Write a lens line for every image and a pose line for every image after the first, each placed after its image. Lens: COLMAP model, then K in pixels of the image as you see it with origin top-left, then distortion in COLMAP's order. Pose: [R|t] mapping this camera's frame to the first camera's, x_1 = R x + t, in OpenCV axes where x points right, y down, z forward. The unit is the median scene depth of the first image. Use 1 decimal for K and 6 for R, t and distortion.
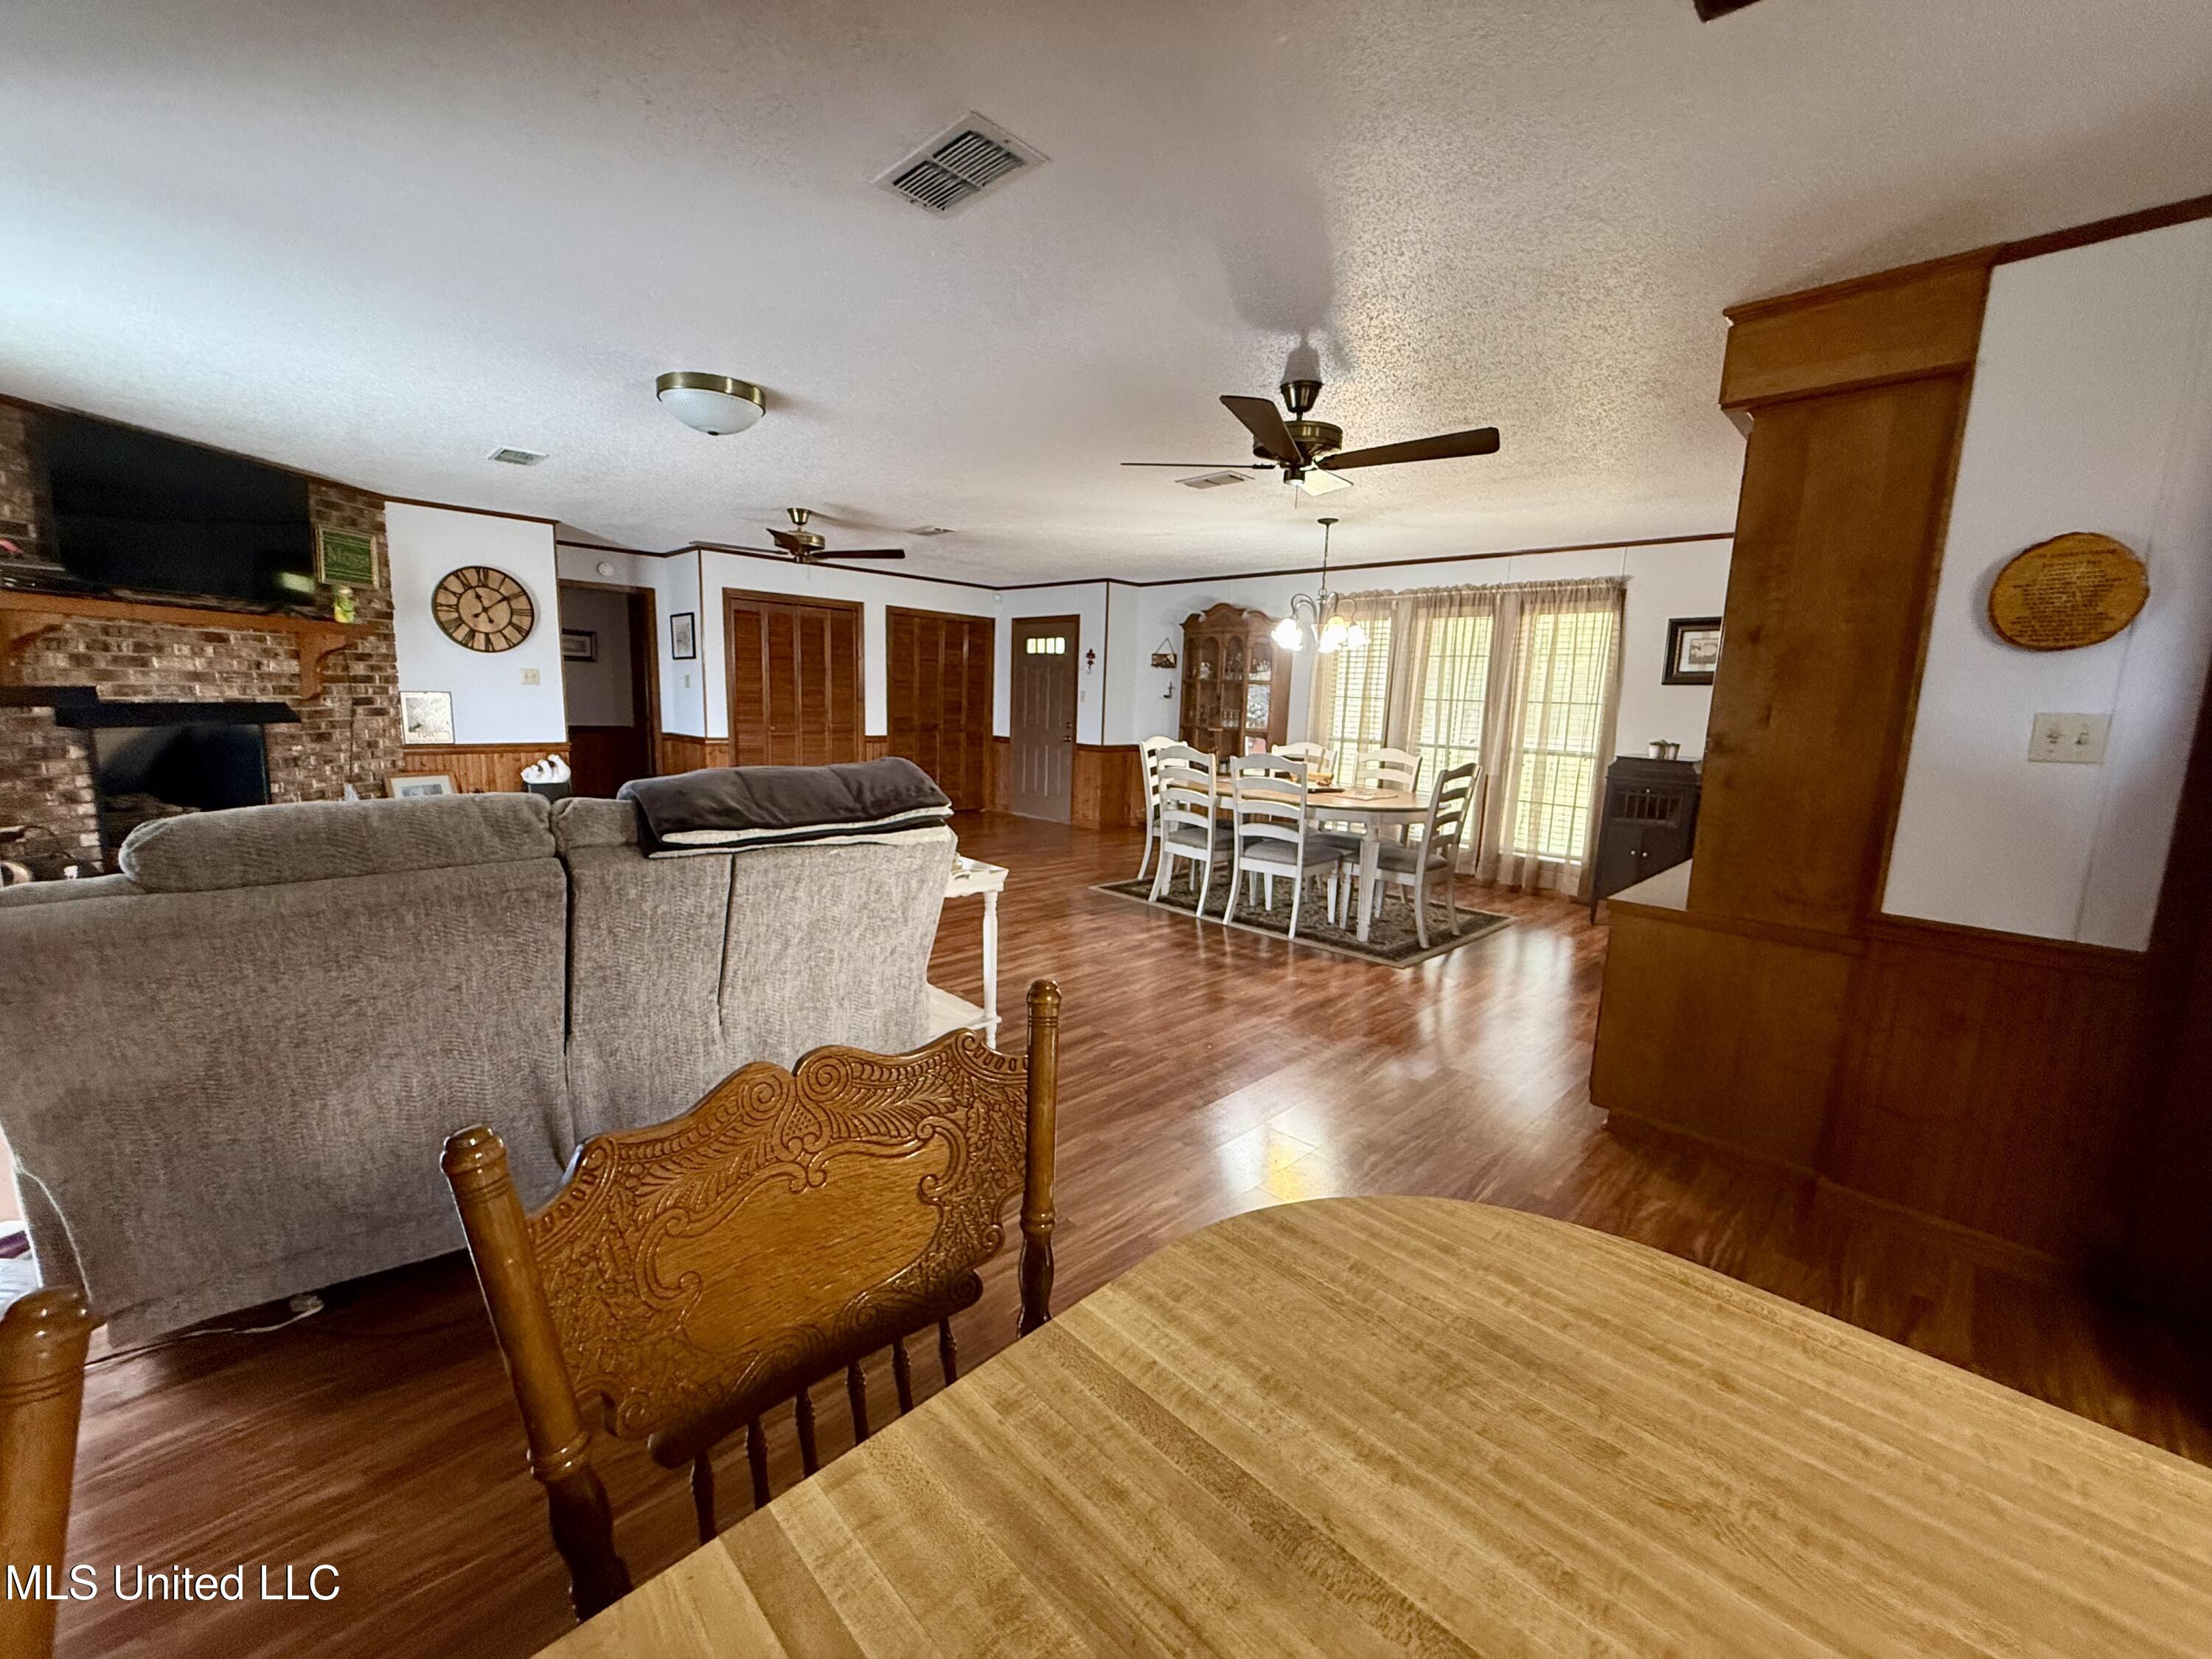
lens RADIAL K [[887.5, 0, 1115.9], [0, 887.5, 830.9], [0, 0, 1]] dist [-0.001574, 0.000215]
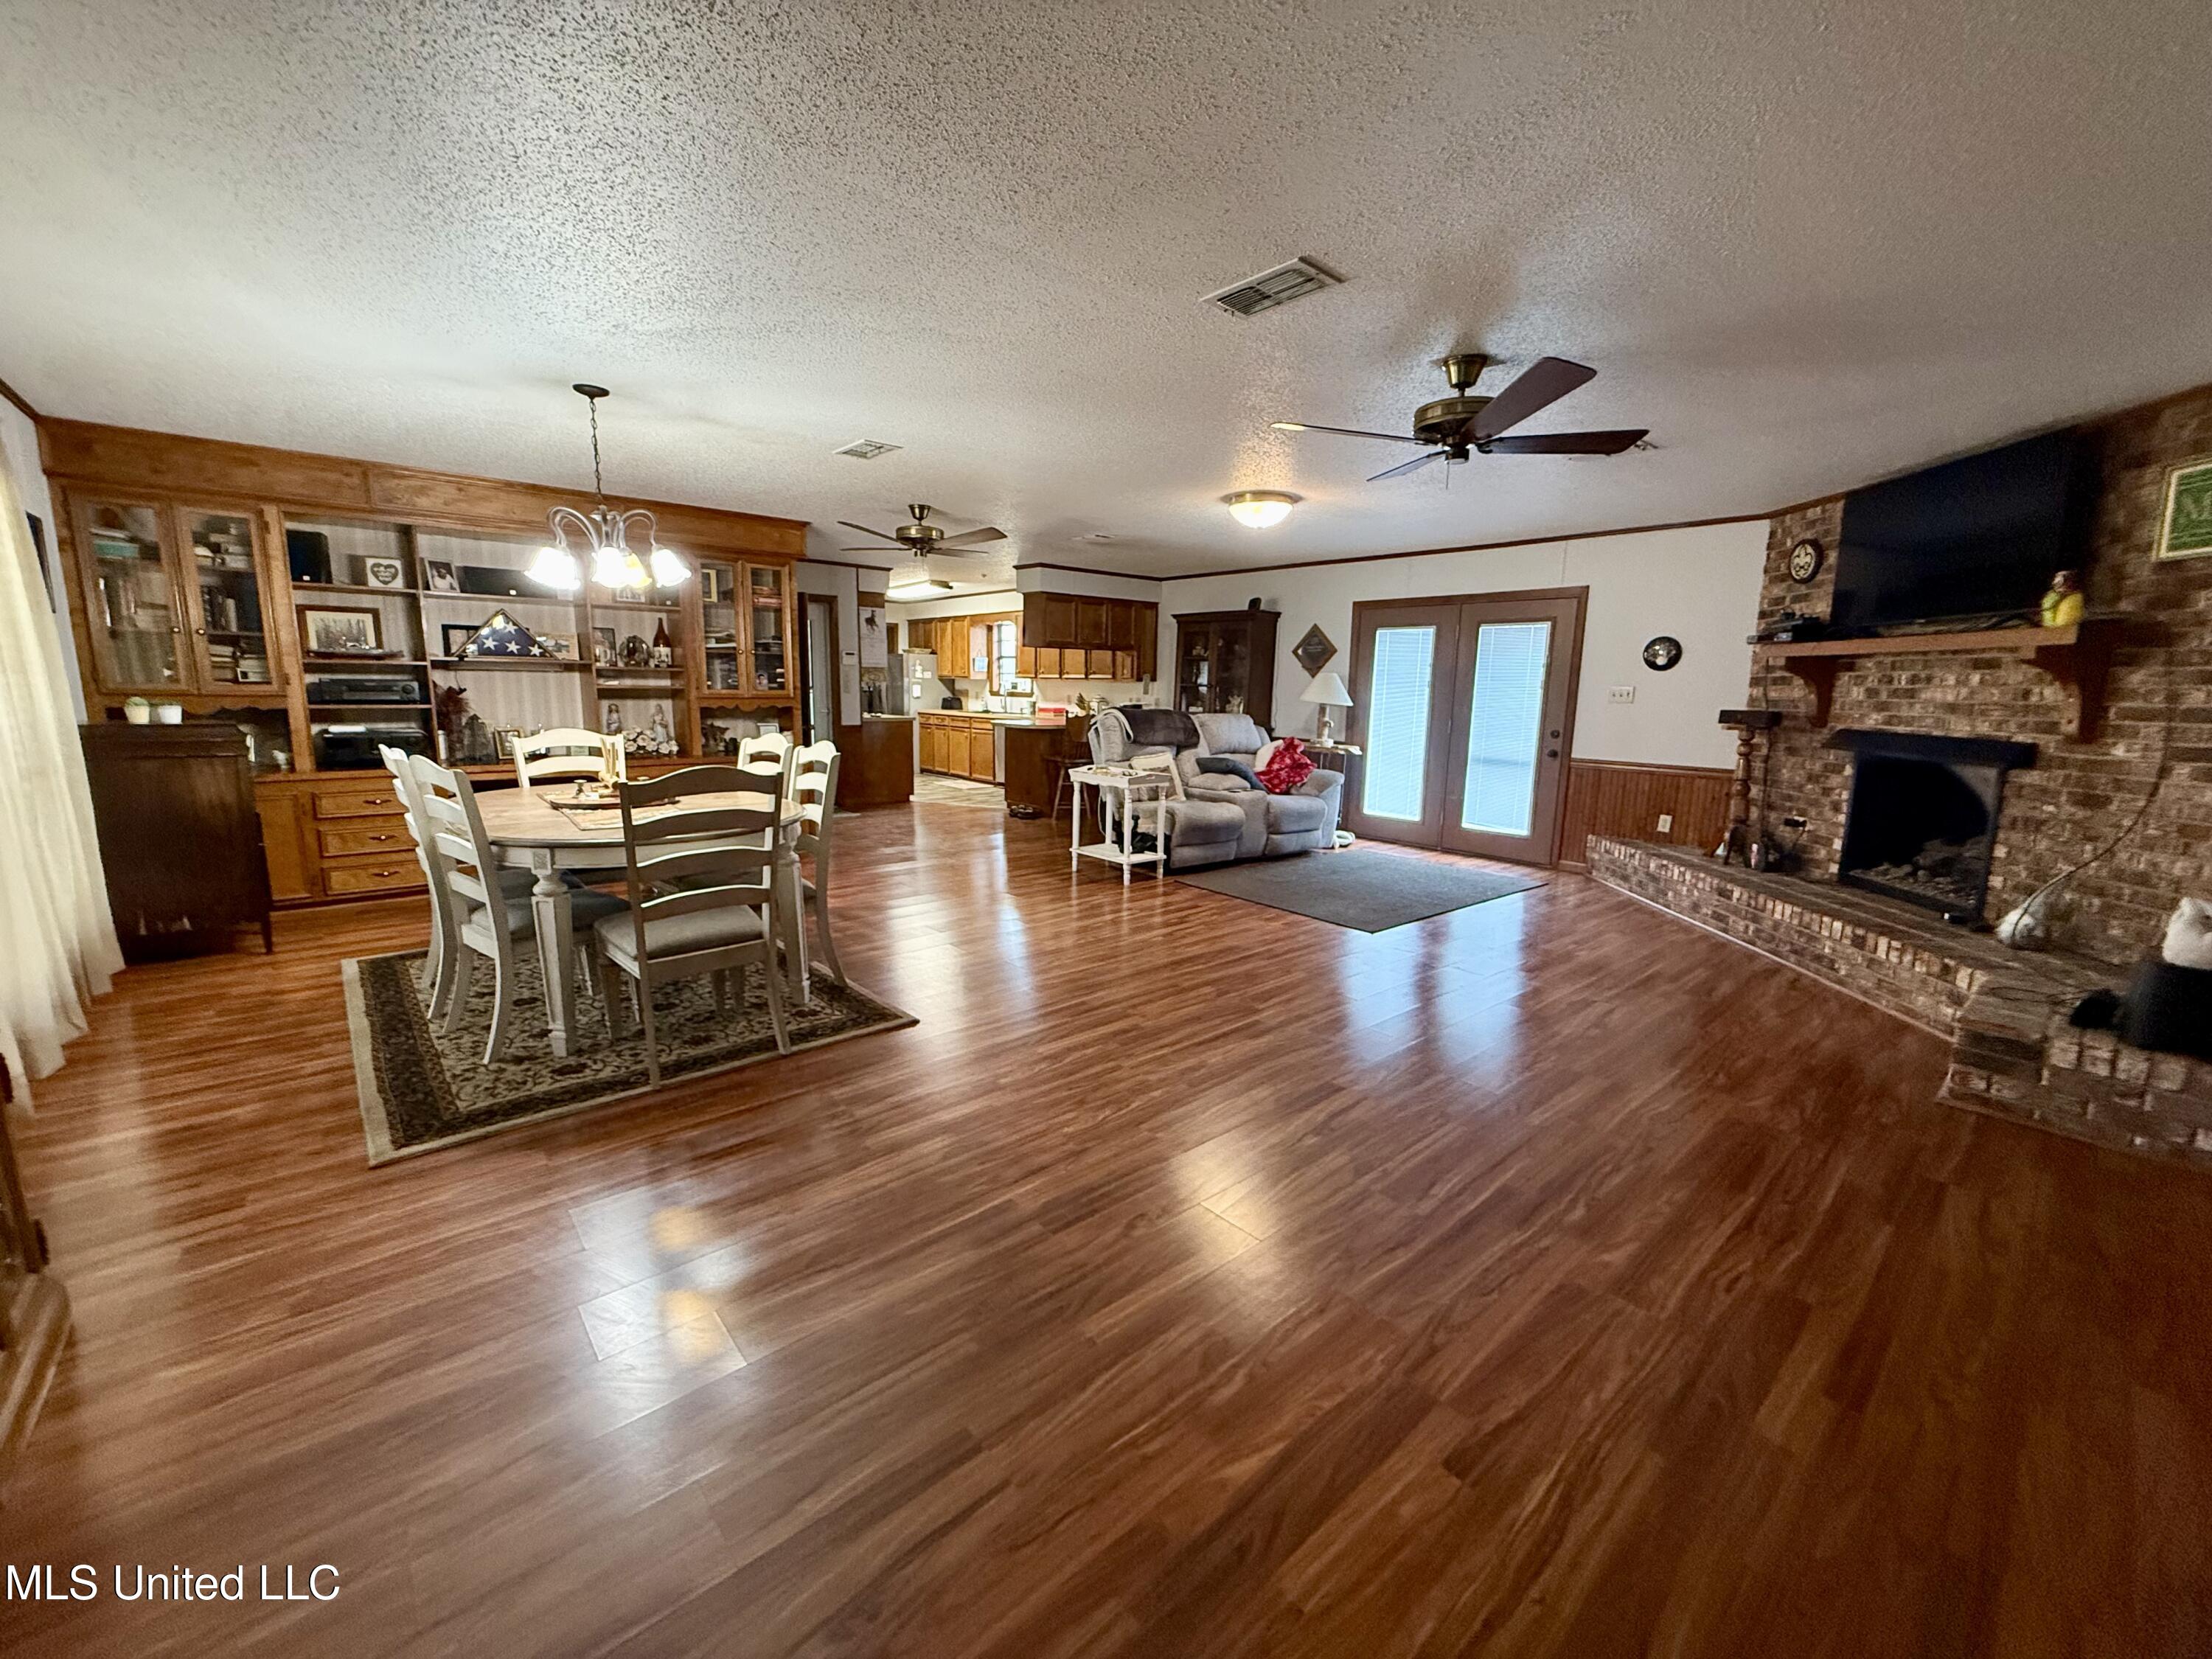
lens RADIAL K [[887.5, 0, 1095.4], [0, 887.5, 835.1], [0, 0, 1]] dist [-0.001574, 0.000215]
pose [[-0.995628, -0.063627, 0.068389, -0.206089], [-0.038341, 0.945984, 0.321938, -0.283668], [-0.085179, 0.317908, -0.944288, 1.806887]]
